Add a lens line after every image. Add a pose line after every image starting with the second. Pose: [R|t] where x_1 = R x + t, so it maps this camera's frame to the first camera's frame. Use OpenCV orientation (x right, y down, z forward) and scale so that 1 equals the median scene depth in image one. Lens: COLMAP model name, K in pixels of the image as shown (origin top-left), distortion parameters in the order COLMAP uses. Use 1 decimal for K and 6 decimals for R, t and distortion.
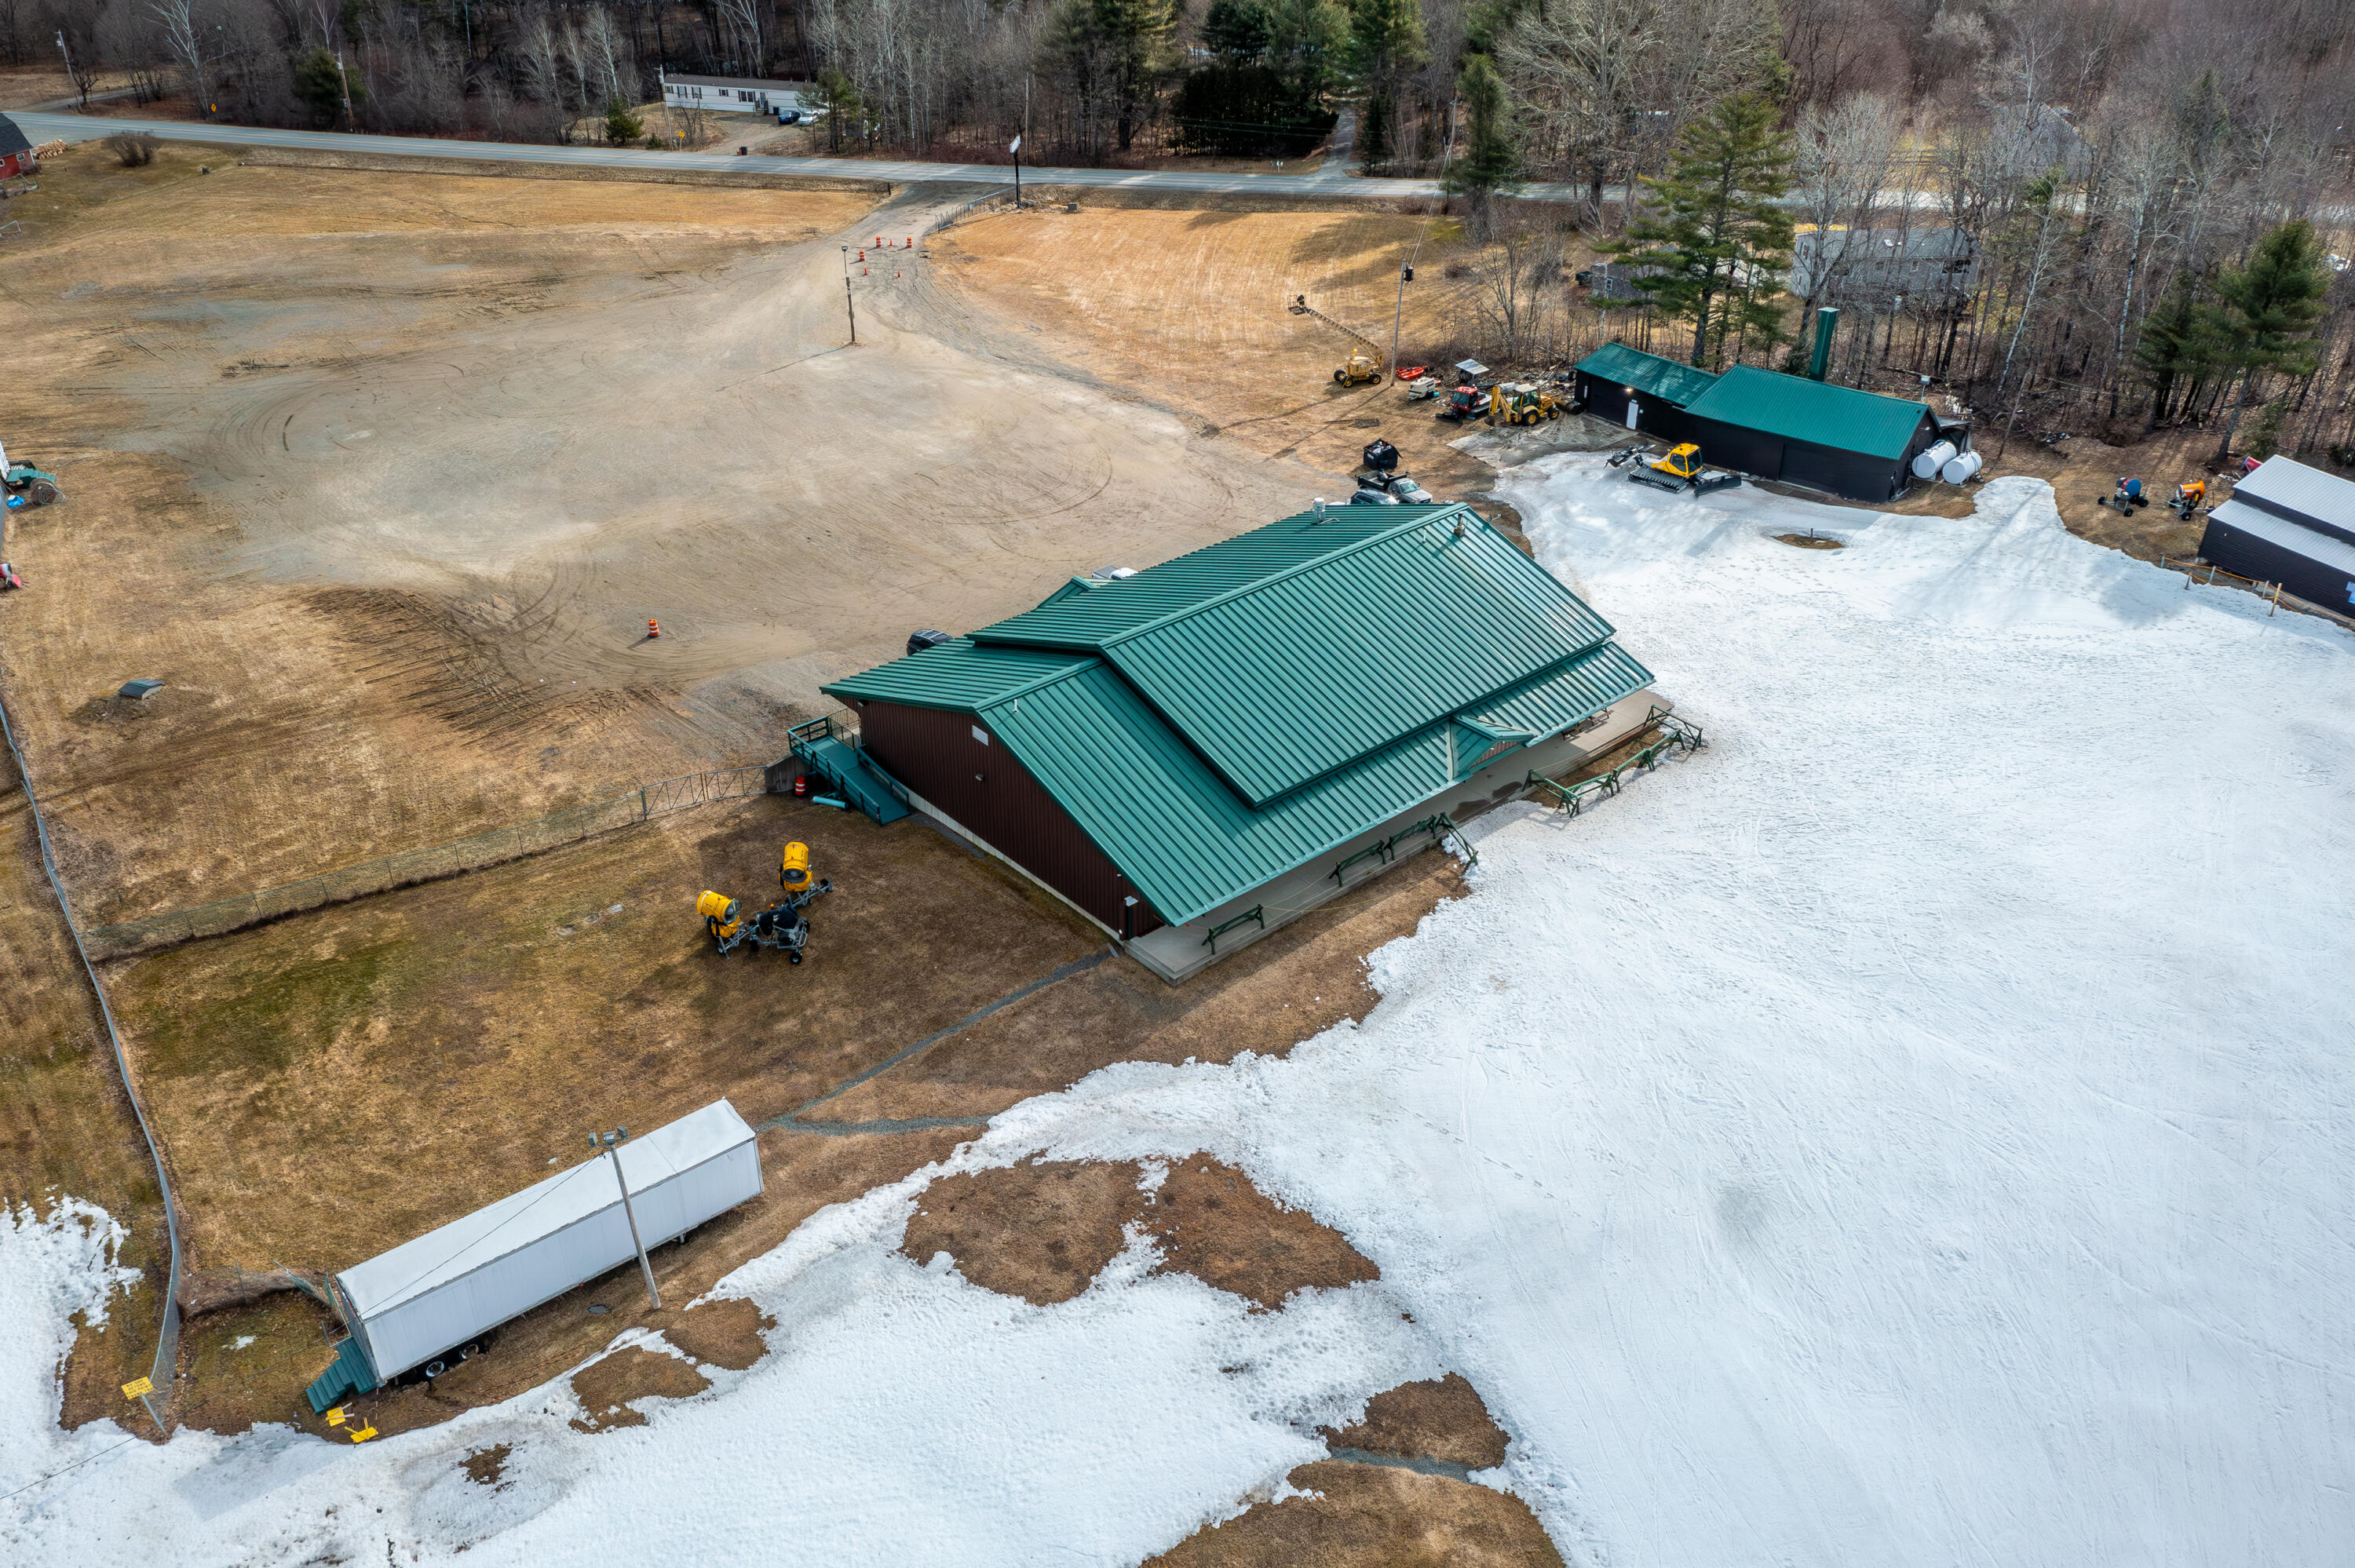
lens RADIAL K [[1883.5, 0, 1177.5], [0, 1883.5, 784.0], [0, 0, 1]] dist [0.000921, 0.003351]
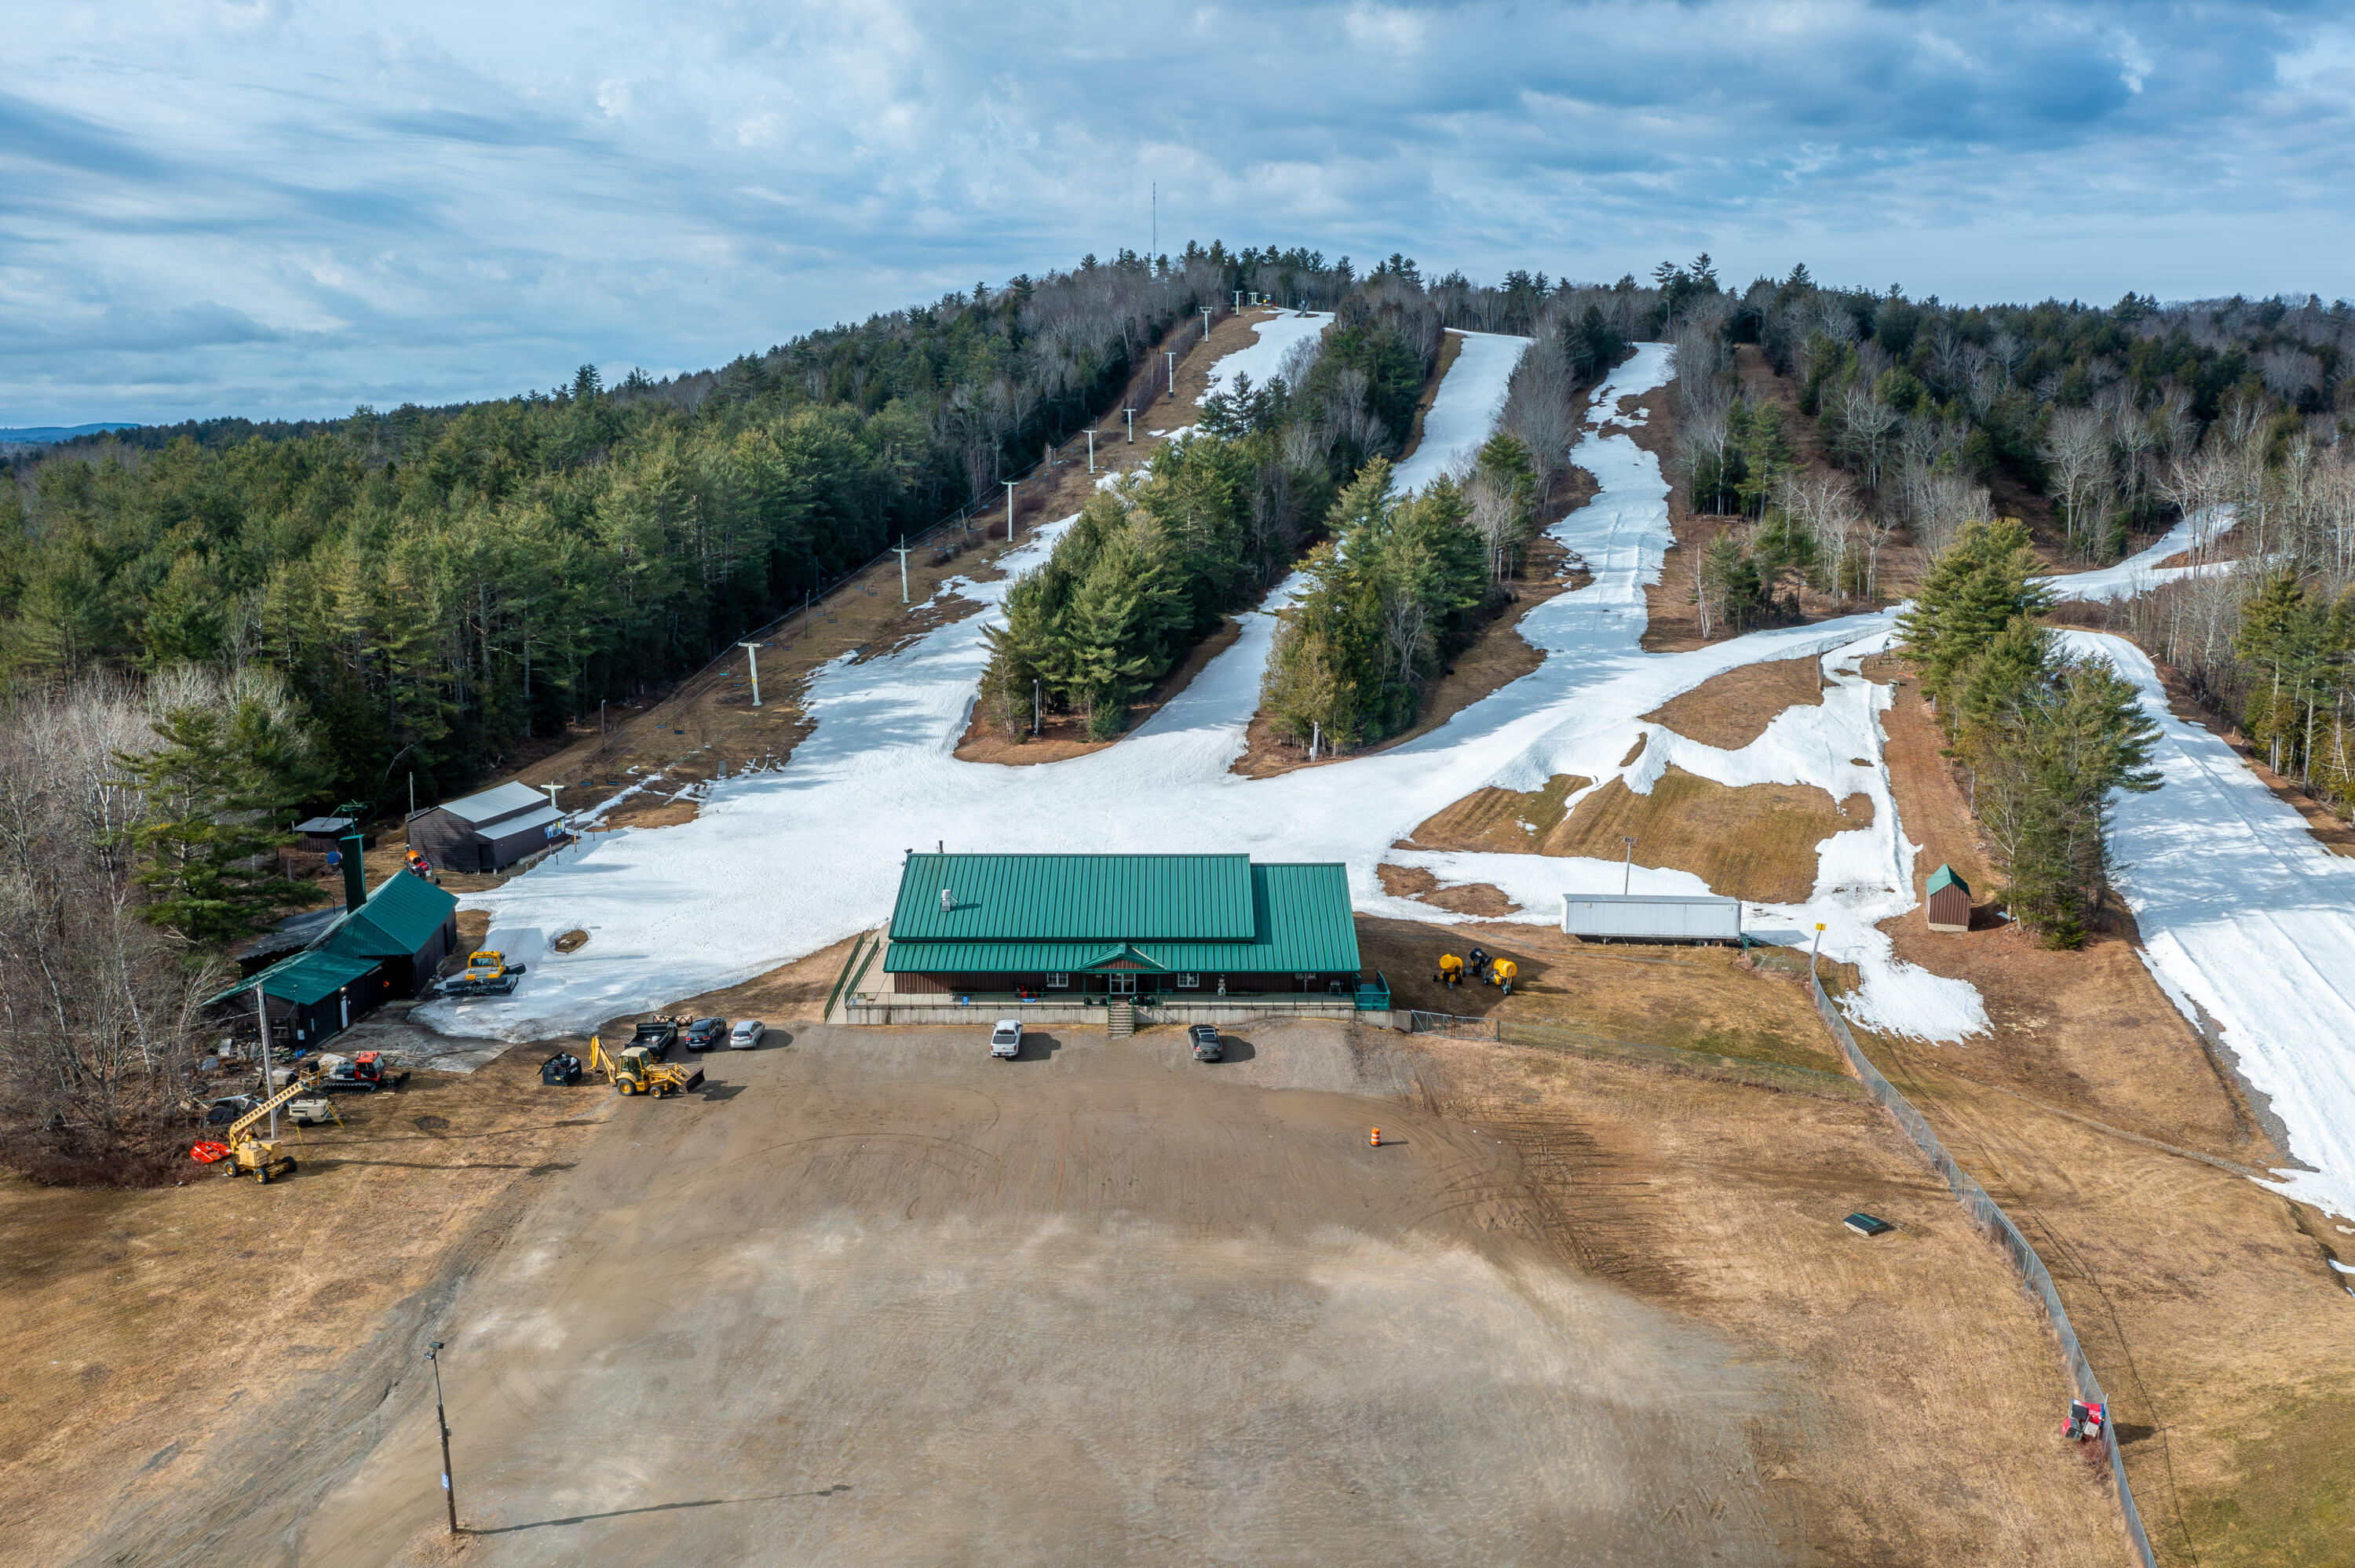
lens RADIAL K [[1888.1, 0, 1181.3], [0, 1888.1, 775.7], [0, 0, 1]] dist [-0.002865, 0.011978]
pose [[-0.747958, -0.125020, 0.651865, -1.022173], [0.338217, 0.773248, 0.536374, -0.991928], [-0.571111, 0.621657, -0.536073, 1.811838]]
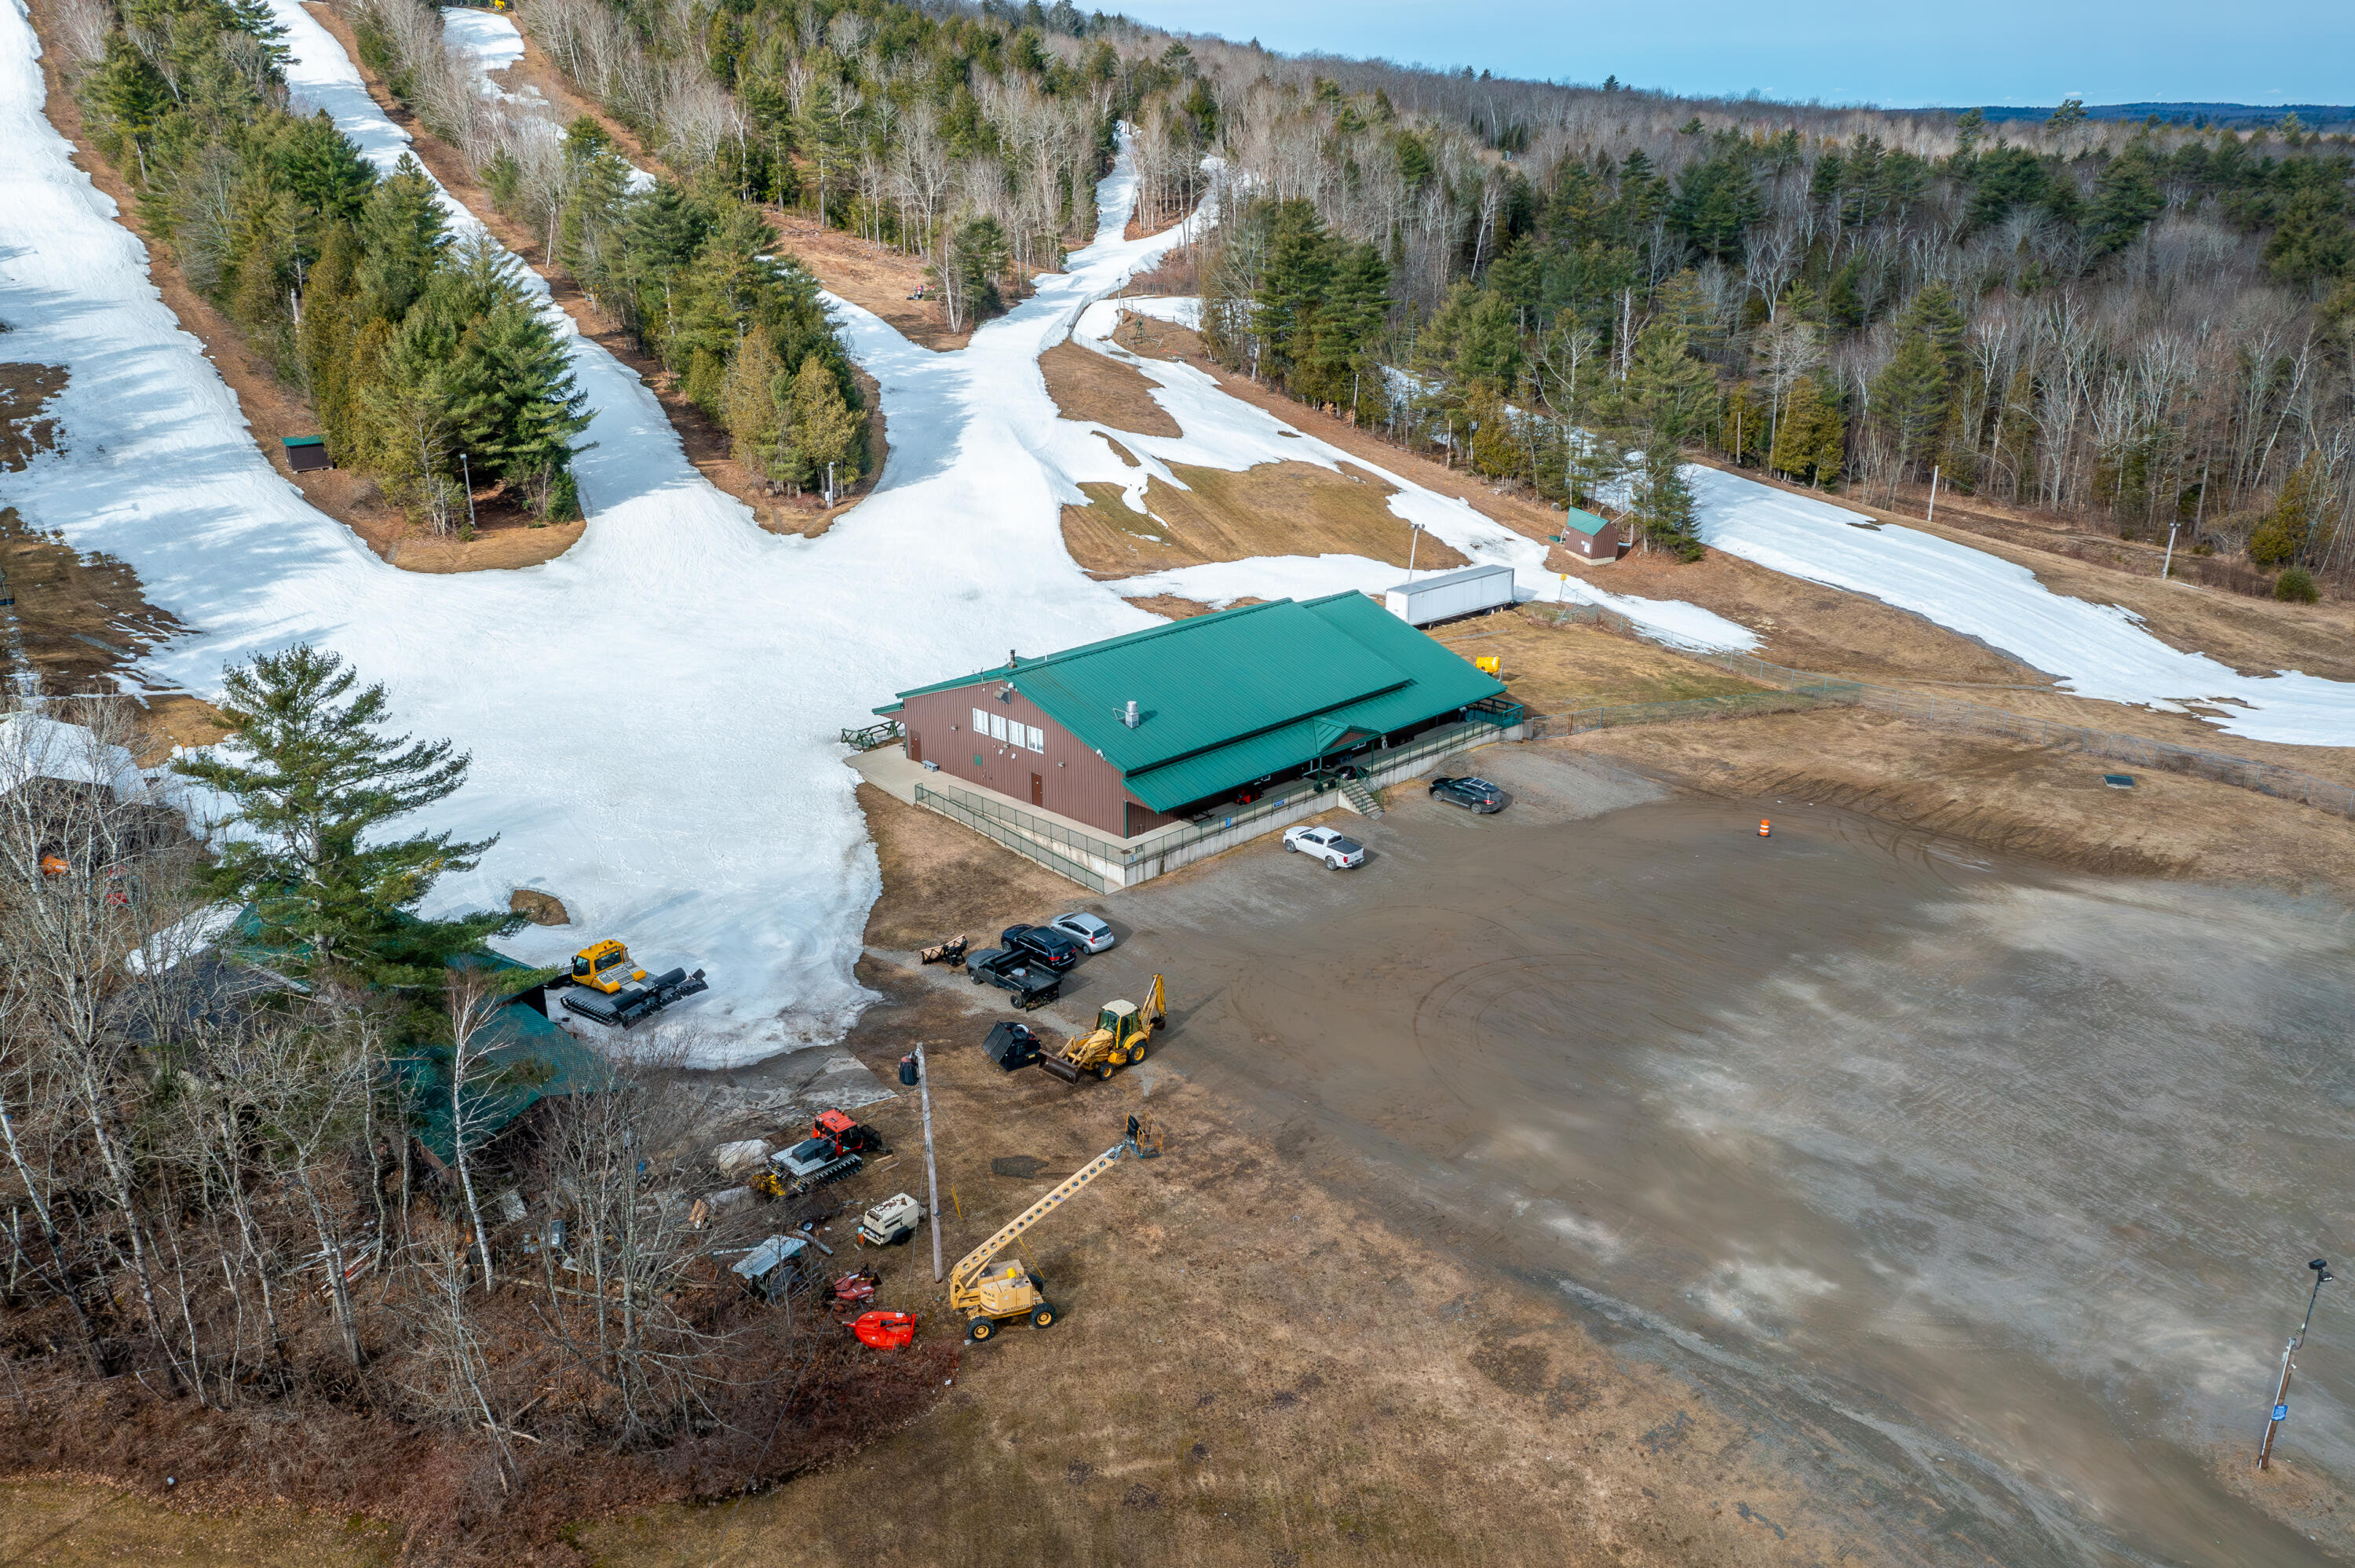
lens RADIAL K [[1856.8, 0, 1177.5], [0, 1856.8, 784.0], [0, 0, 1]] dist [0.001248, -0.001967]
pose [[-0.998063, 0.015649, -0.060218, 0.132866], [-0.036867, 0.630890, 0.774996, -1.080443], [0.050119, 0.775715, -0.629091, 1.971156]]
